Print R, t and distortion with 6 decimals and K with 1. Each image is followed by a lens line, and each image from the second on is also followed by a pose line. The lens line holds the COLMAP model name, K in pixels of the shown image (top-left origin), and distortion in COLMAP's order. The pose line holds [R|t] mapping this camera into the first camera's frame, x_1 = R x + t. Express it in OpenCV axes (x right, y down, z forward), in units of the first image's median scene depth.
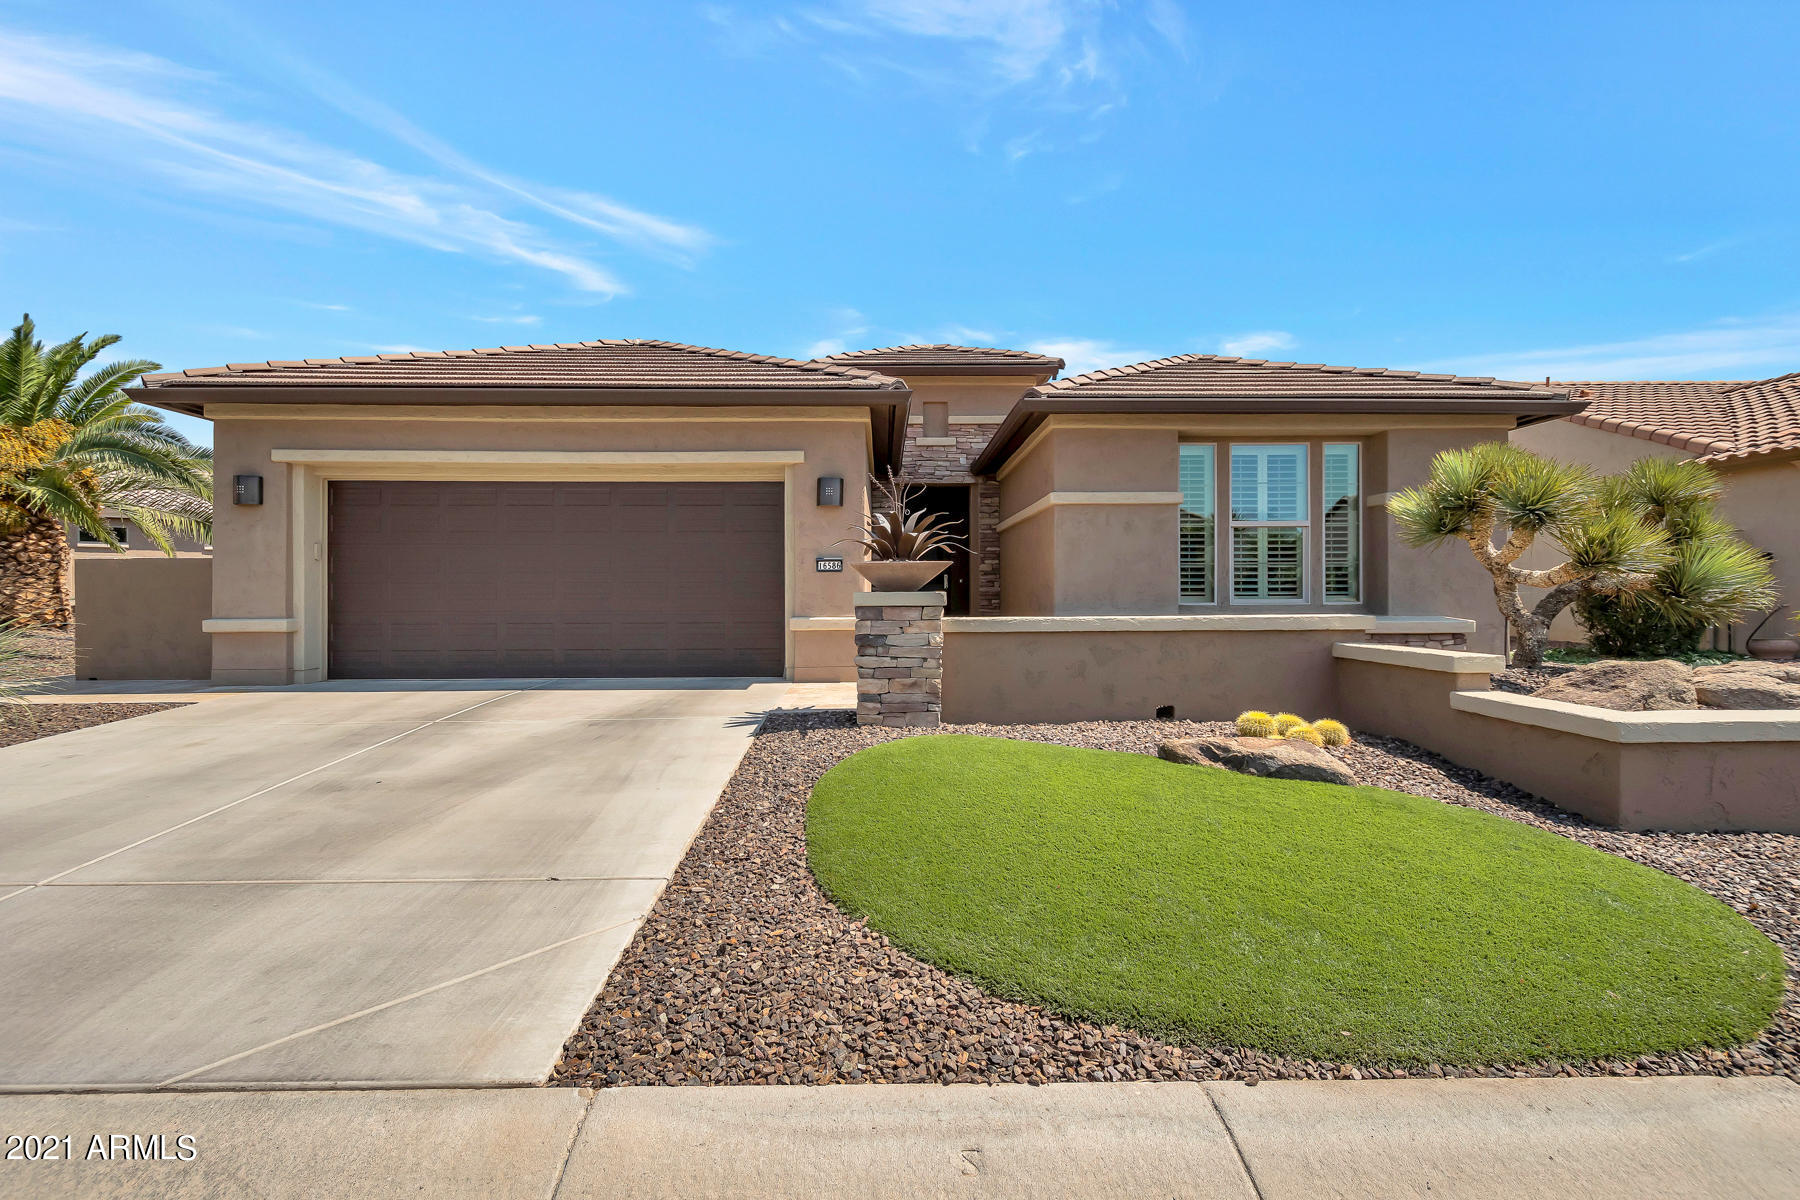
lens RADIAL K [[796.2, 0, 900.5], [0, 796.2, 594.2], [0, 0, 1]] dist [0.018655, -0.005970]
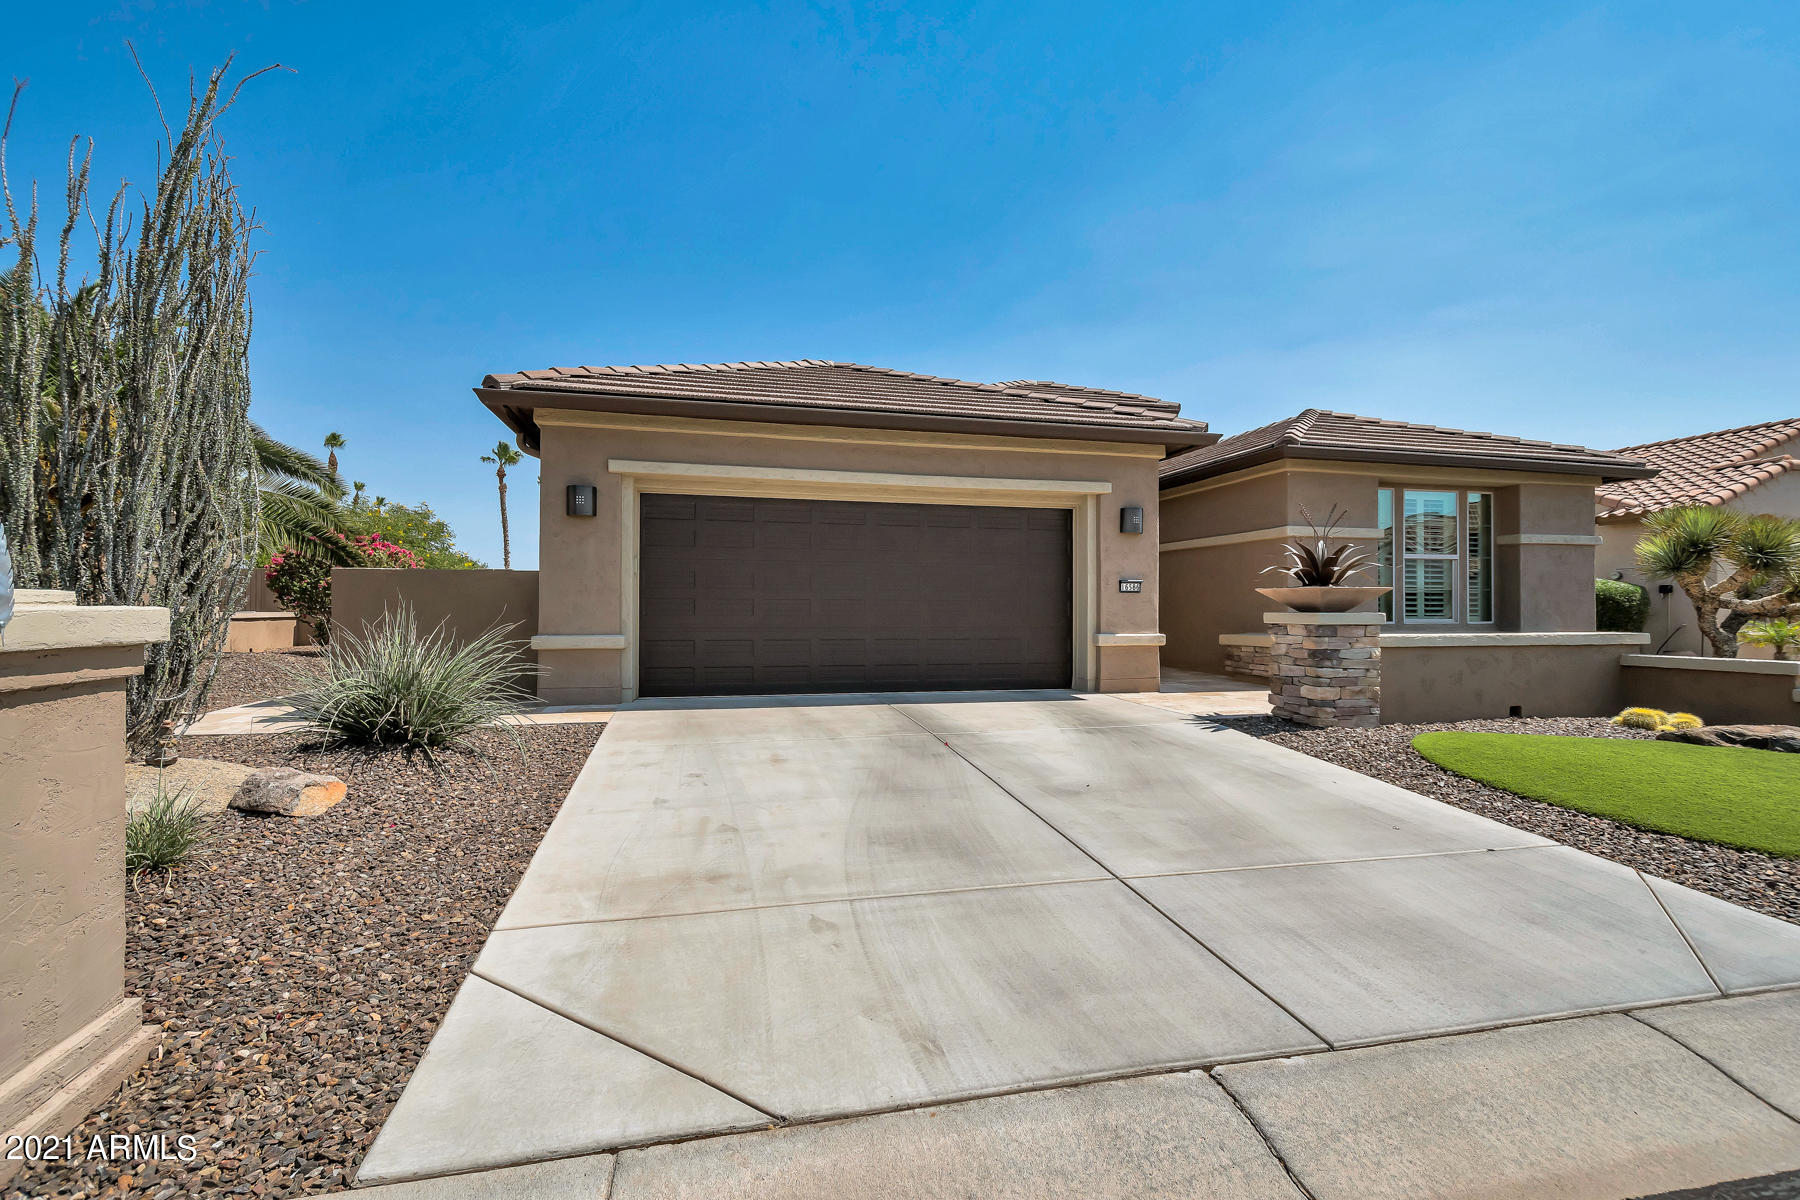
lens RADIAL K [[785.0, 0, 900.0], [0, 785.0, 600.0], [0, 0, 1]] dist [0.012268, -0.004397]
pose [[0.977097, 0.009175, 0.212597, -0.637543], [-0.006546, 0.999893, -0.013070, -0.001440], [-0.212694, 0.011379, 0.977053, 0.004250]]
